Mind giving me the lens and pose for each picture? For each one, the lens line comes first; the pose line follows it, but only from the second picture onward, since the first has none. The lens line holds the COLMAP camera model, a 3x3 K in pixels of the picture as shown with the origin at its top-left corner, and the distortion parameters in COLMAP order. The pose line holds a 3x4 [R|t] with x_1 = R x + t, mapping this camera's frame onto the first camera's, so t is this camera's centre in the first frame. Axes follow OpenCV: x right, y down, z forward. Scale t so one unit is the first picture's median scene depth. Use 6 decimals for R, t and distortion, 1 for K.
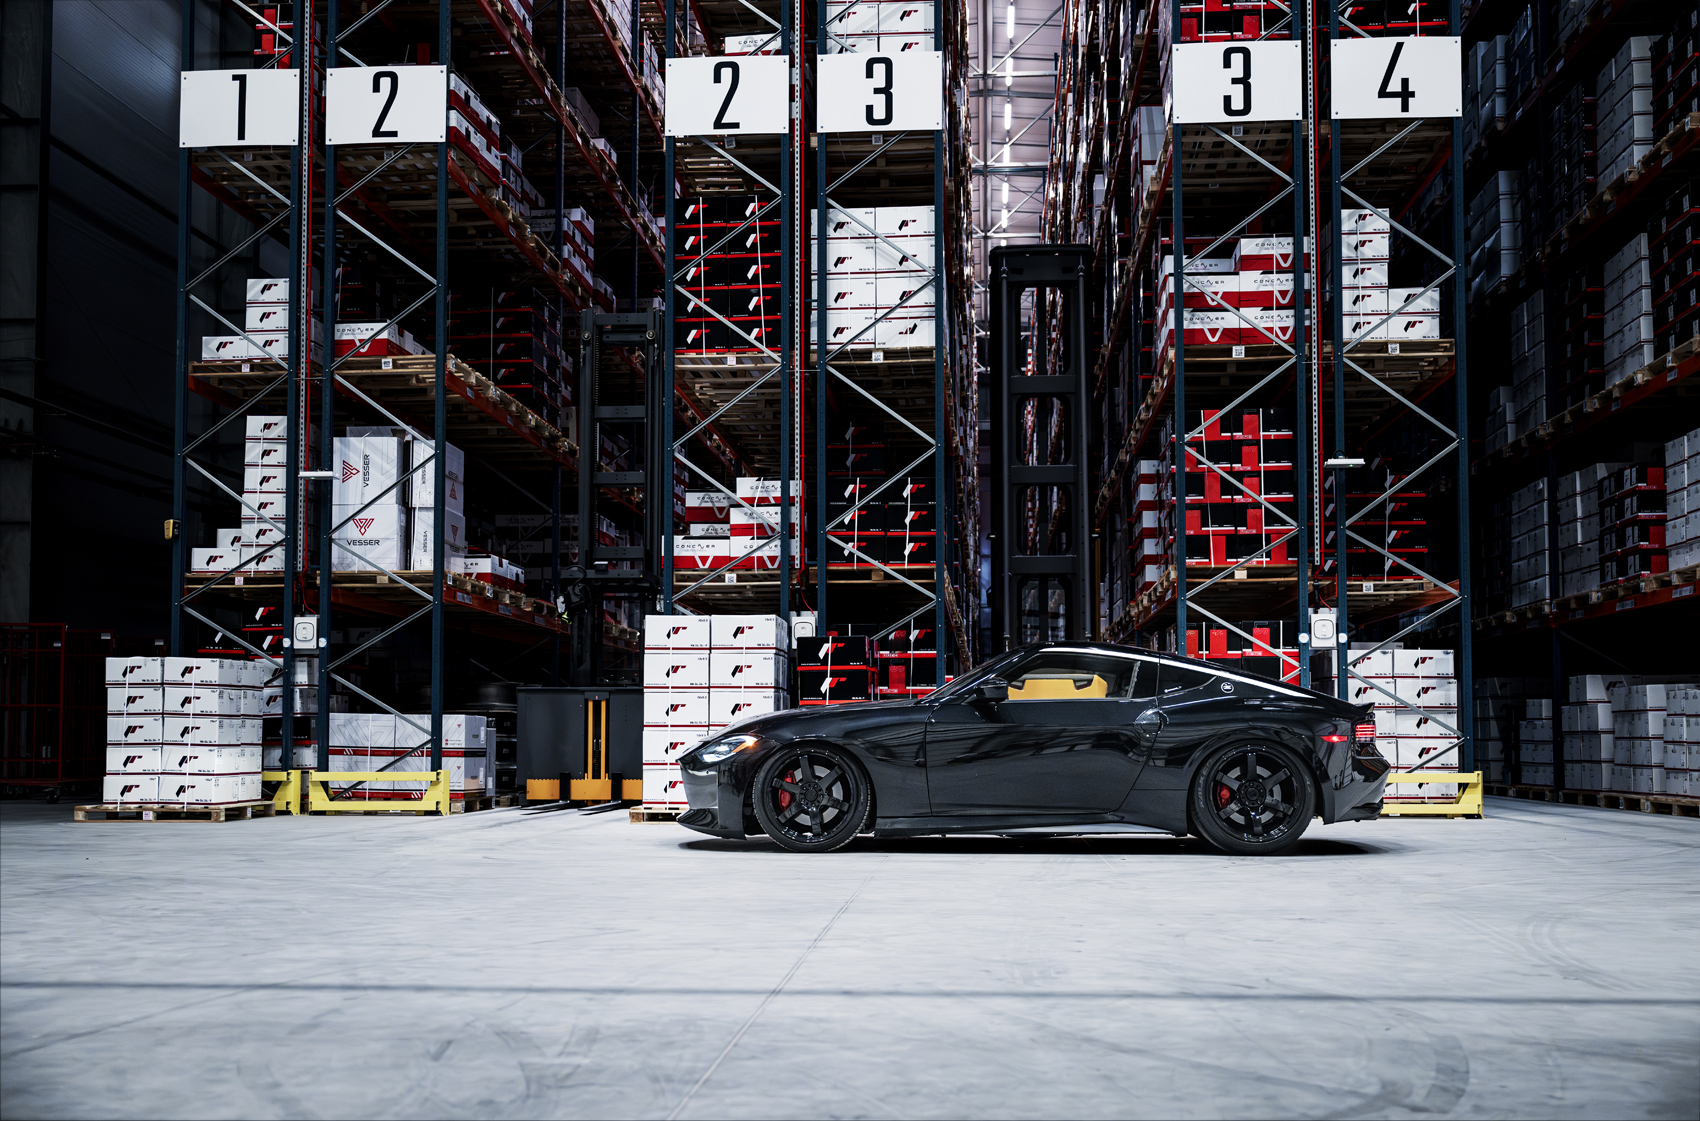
lens RADIAL K [[1723.7, 0, 801.7], [0, 1723.7, 664.2], [0, 0, 1]] dist [-0.004012, 0.000000]
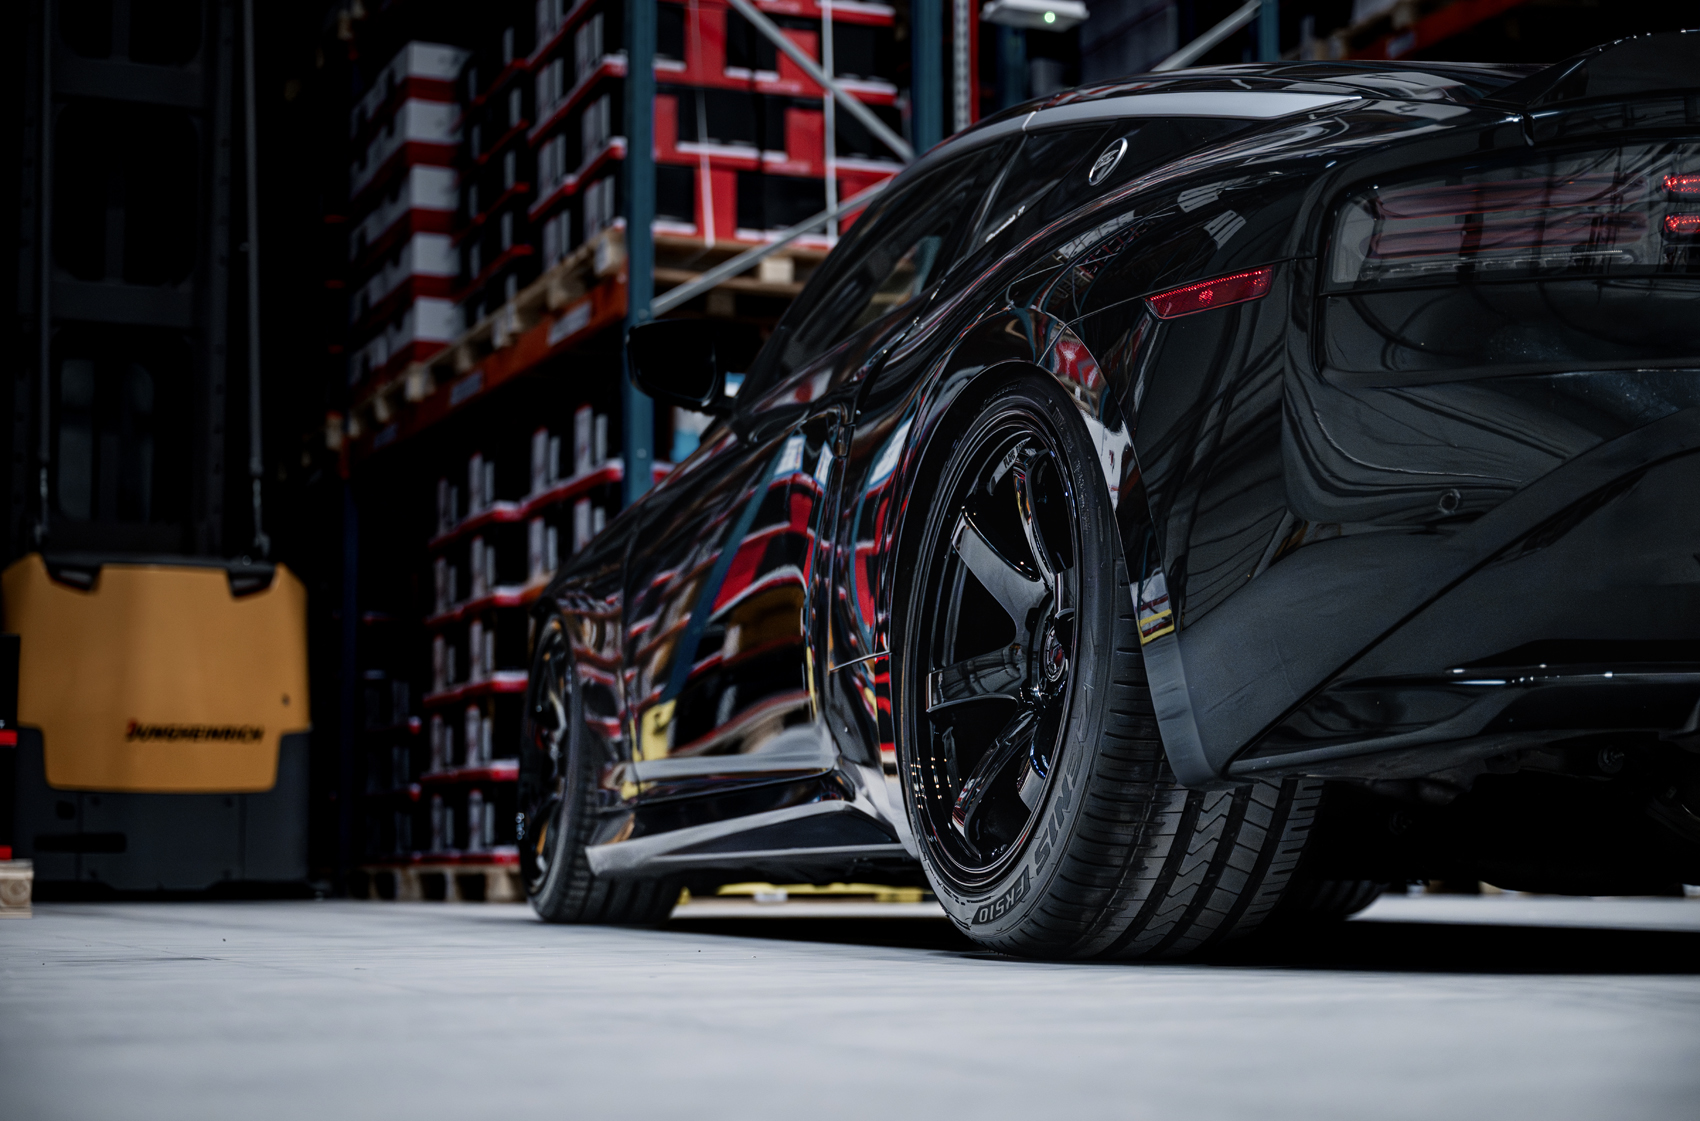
lens RADIAL K [[2778.8, 0, 879.2], [0, 2778.8, 562.7], [0, 0, 1]] dist [0.007133, 0.000000]
pose [[0.866300, 0.054645, 0.496526, -0.030309], [-0.019872, 0.996982, -0.075051, 0.058679], [-0.499128, 0.055149, 0.864771, 0.448372]]
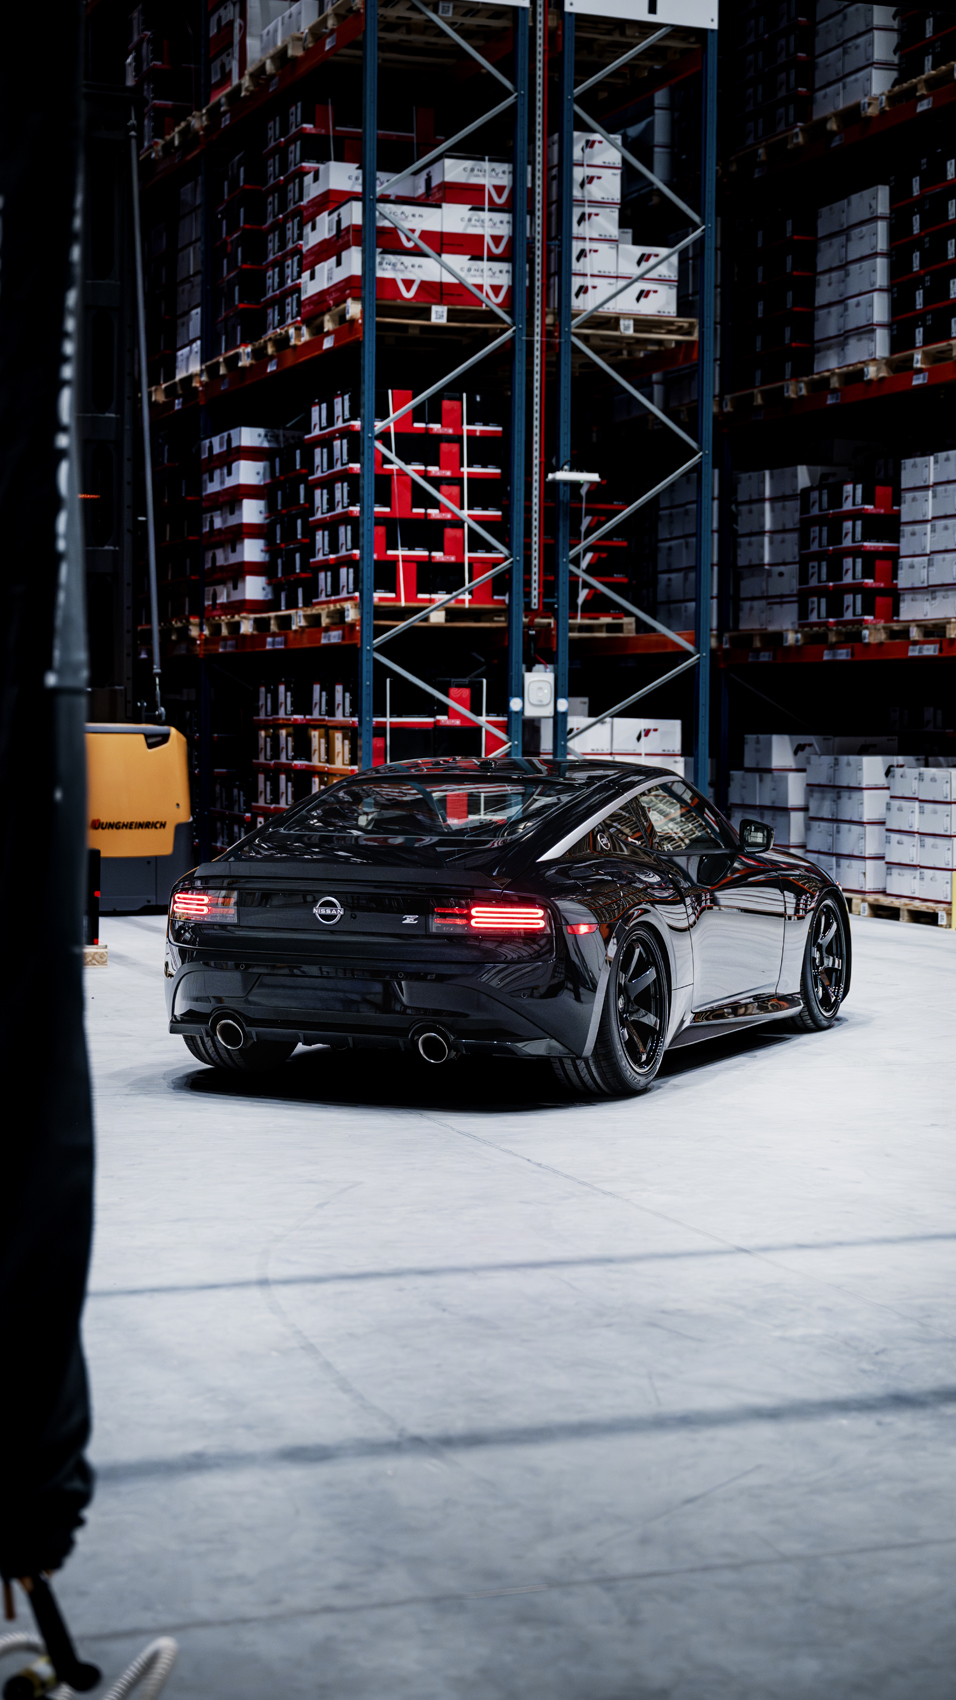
lens RADIAL K [[2929.8, 0, 488.2], [0, 2929.8, 857.6], [0, 0, 1]] dist [-0.003733, 0.000000]
pose [[0.893872, -0.014250, 0.448096, -0.295028], [-0.030035, 0.995346, 0.091567, -0.064250], [-0.447315, -0.095307, 0.889284, -0.152843]]
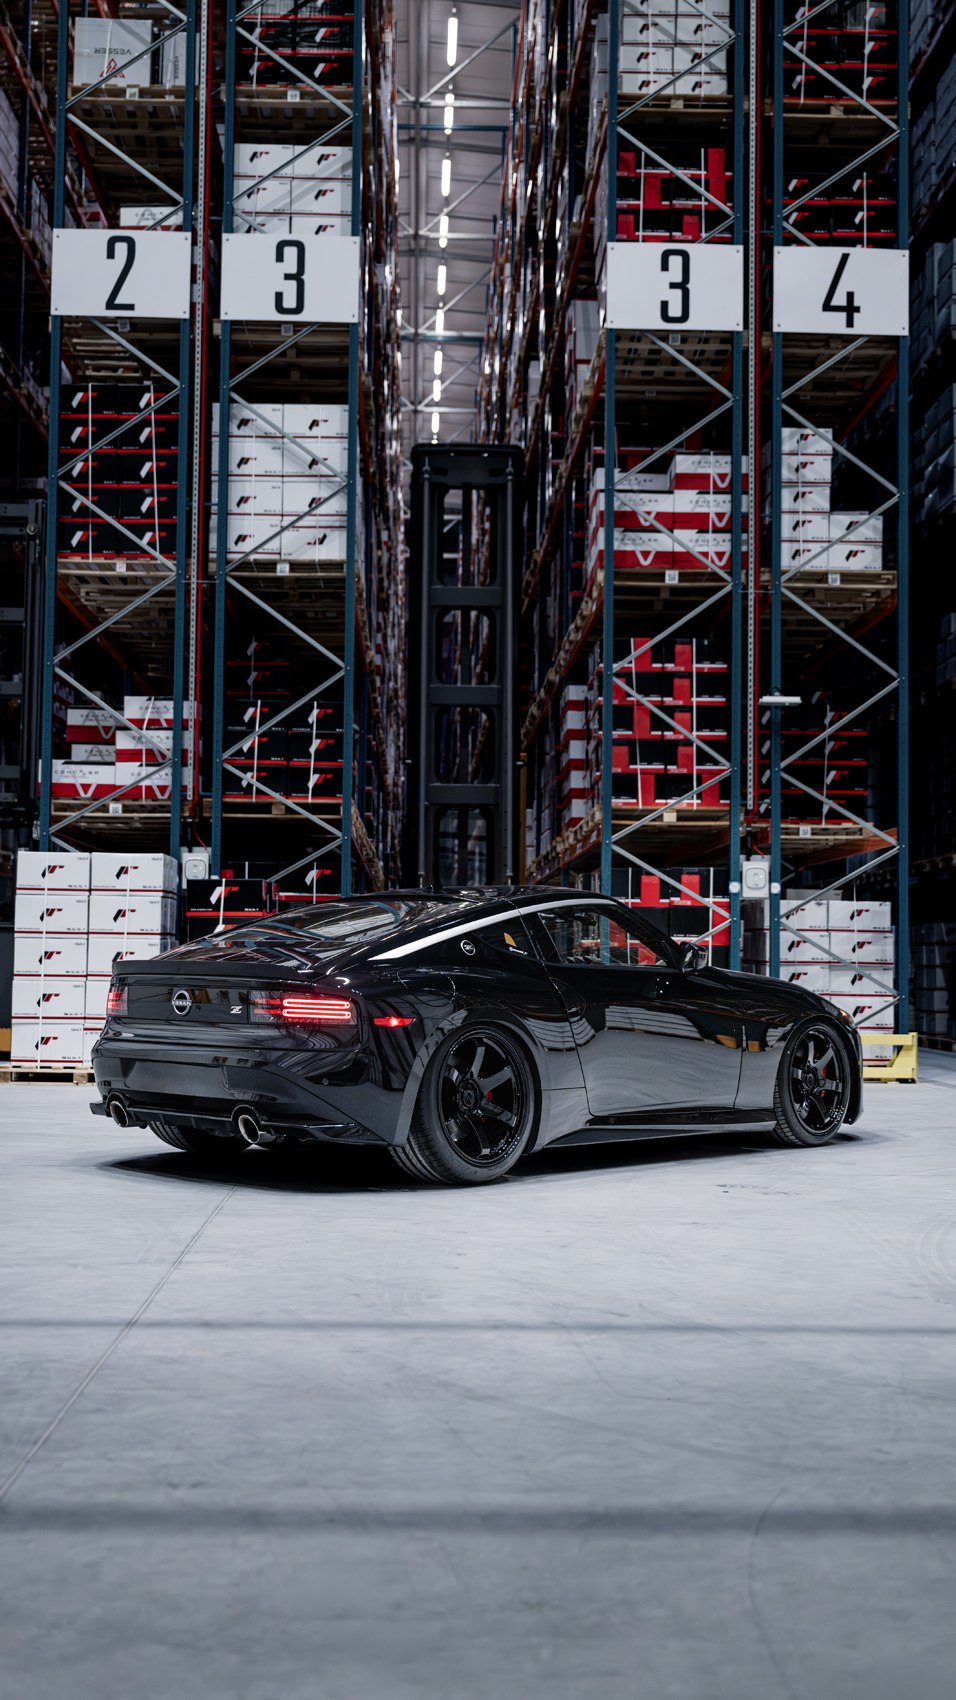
lens RADIAL K [[1943.9, 0, 402.2], [0, 1943.9, 864.2], [0, 0, 1]] dist [-0.006096, 0.000000]
pose [[0.994809, 0.017522, 0.100235, 0.006820], [-0.017152, 0.999843, -0.004560, -0.019229], [-0.100300, 0.002817, 0.994953, -0.026745]]
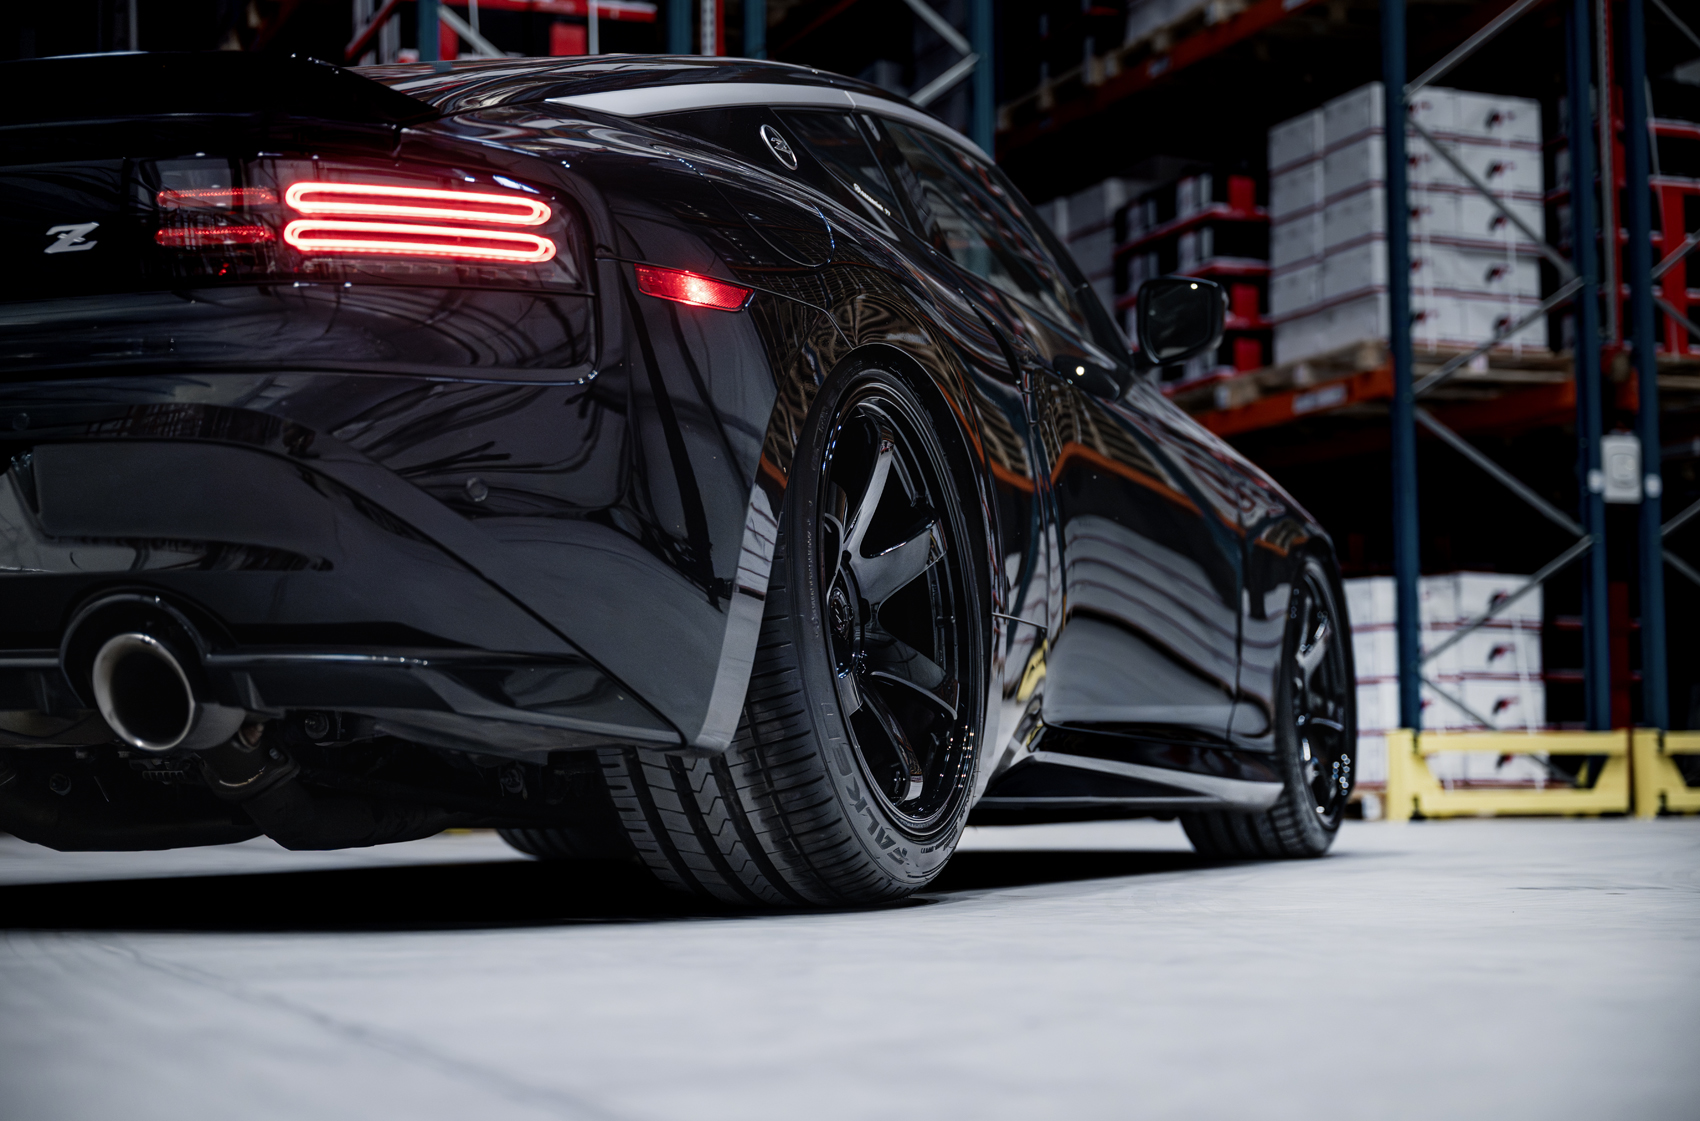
lens RADIAL K [[2806.2, 0, 844.9], [0, 2806.2, 569.4], [0, 0, 1]] dist [0.004700, 0.000000]
pose [[0.877018, 0.032994, 0.479324, -0.030197], [-0.013876, 0.998963, -0.043375, 0.049704], [-0.480258, 0.031389, 0.876566, 0.308911]]
